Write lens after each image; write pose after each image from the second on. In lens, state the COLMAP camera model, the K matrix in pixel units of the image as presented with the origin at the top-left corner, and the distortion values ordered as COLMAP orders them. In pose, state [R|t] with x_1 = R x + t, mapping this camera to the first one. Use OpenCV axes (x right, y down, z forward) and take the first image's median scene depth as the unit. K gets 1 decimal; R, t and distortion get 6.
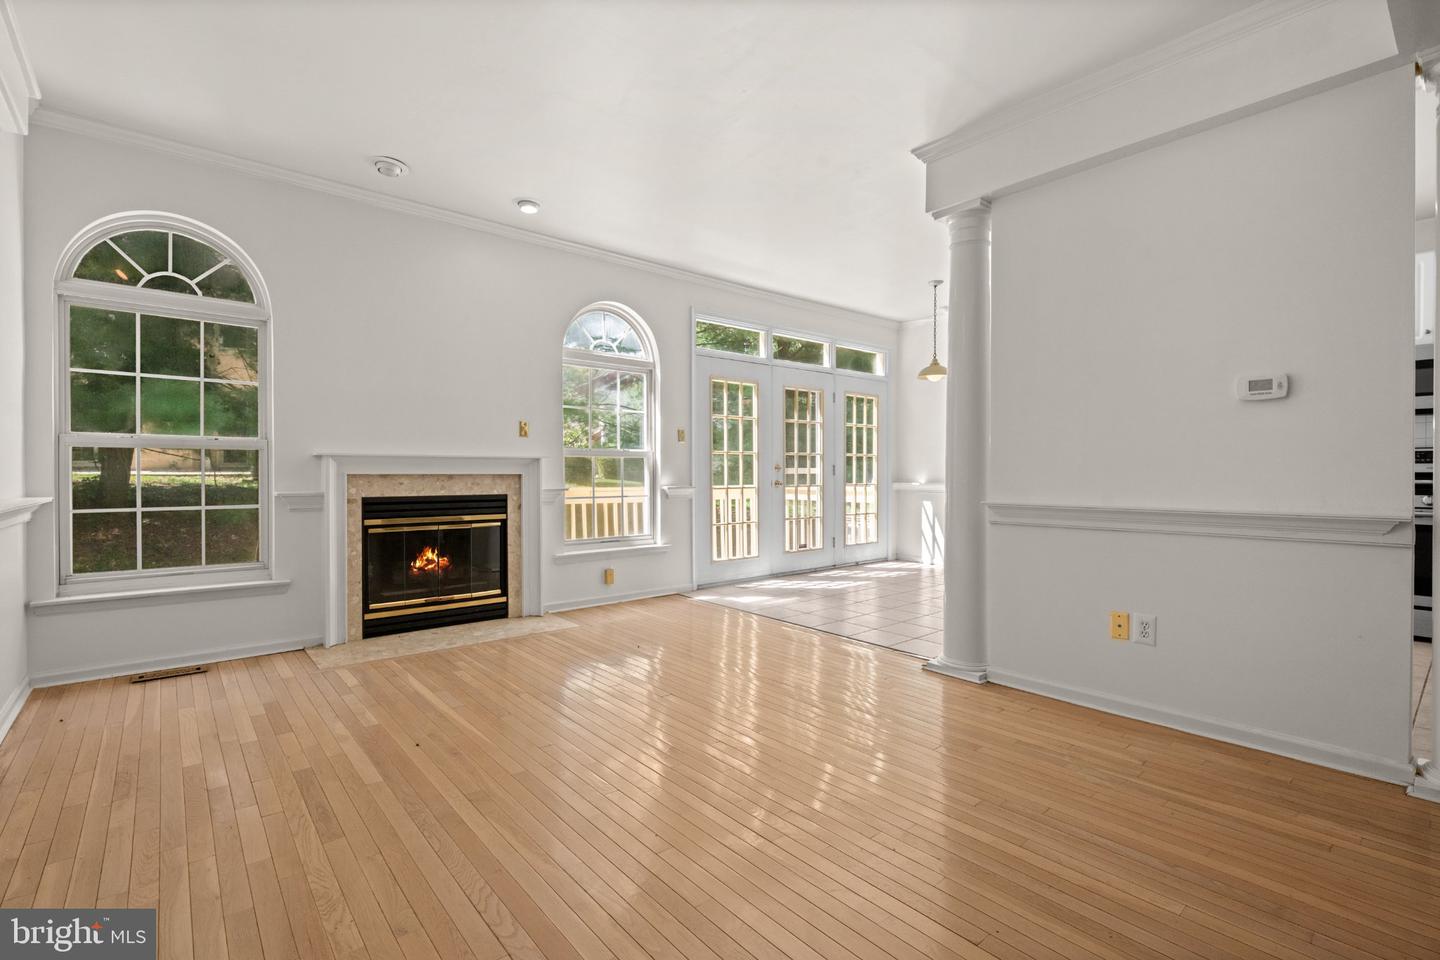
lens RADIAL K [[663.9, 0, 720.0], [0, 663.9, 480.0], [0, 0, 1]] dist [0.000758, -0.000154]
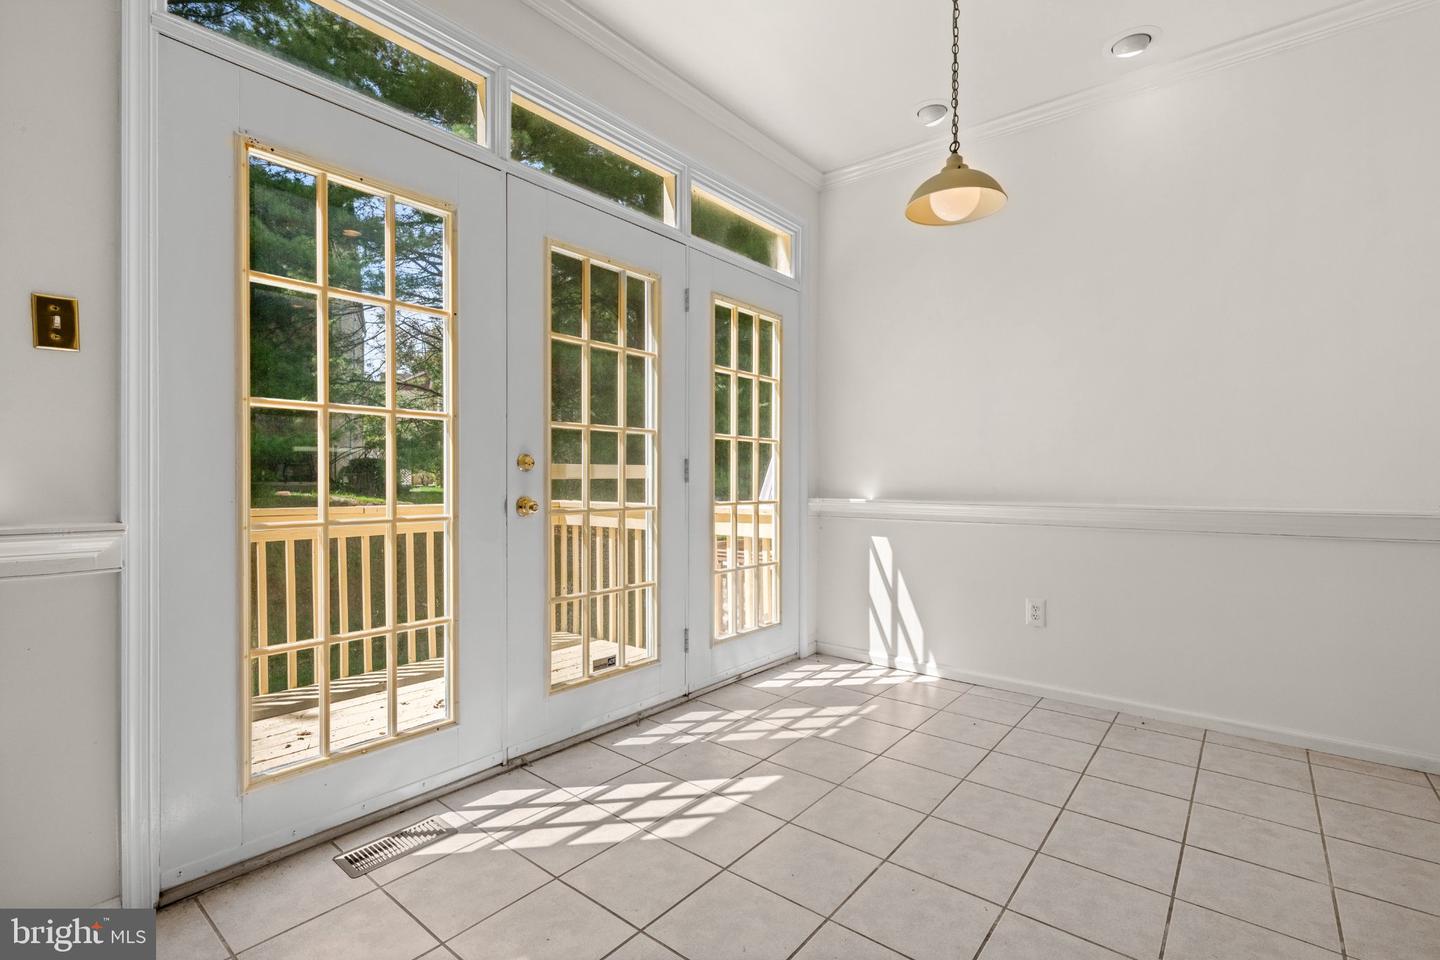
lens RADIAL K [[695.4, 0, 749.6], [0, 695.4, 489.6], [0, 0, 1]] dist [-0.001877, -0.000885]
pose [[0.975138, -0.000689, 0.221596, 0.107863], [0.000656, 1.000000, 0.000225, -0.002781], [-0.221596, -0.000074, 0.975139, 0.533711]]
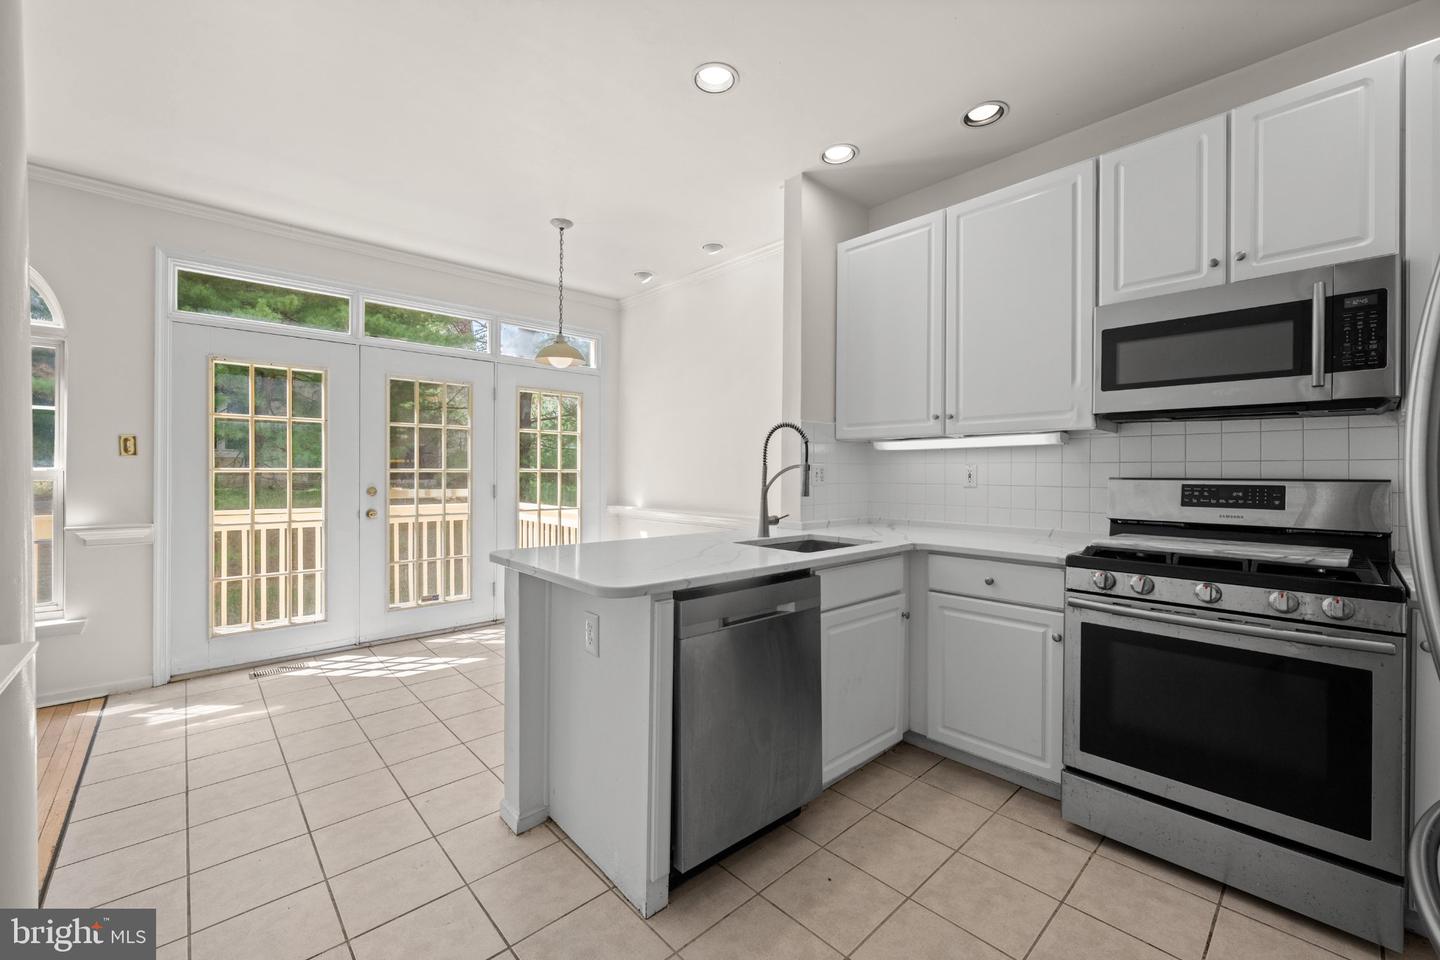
lens RADIAL K [[588.2, 0, 718.8], [0, 588.2, 482.7], [0, 0, 1]] dist [-0.003727, -0.000075]
pose [[0.998854, 0.001087, 0.047857, 0.375789], [-0.001048, 0.999999, -0.000844, -0.023831], [-0.047858, 0.000793, 0.998854, 0.317790]]
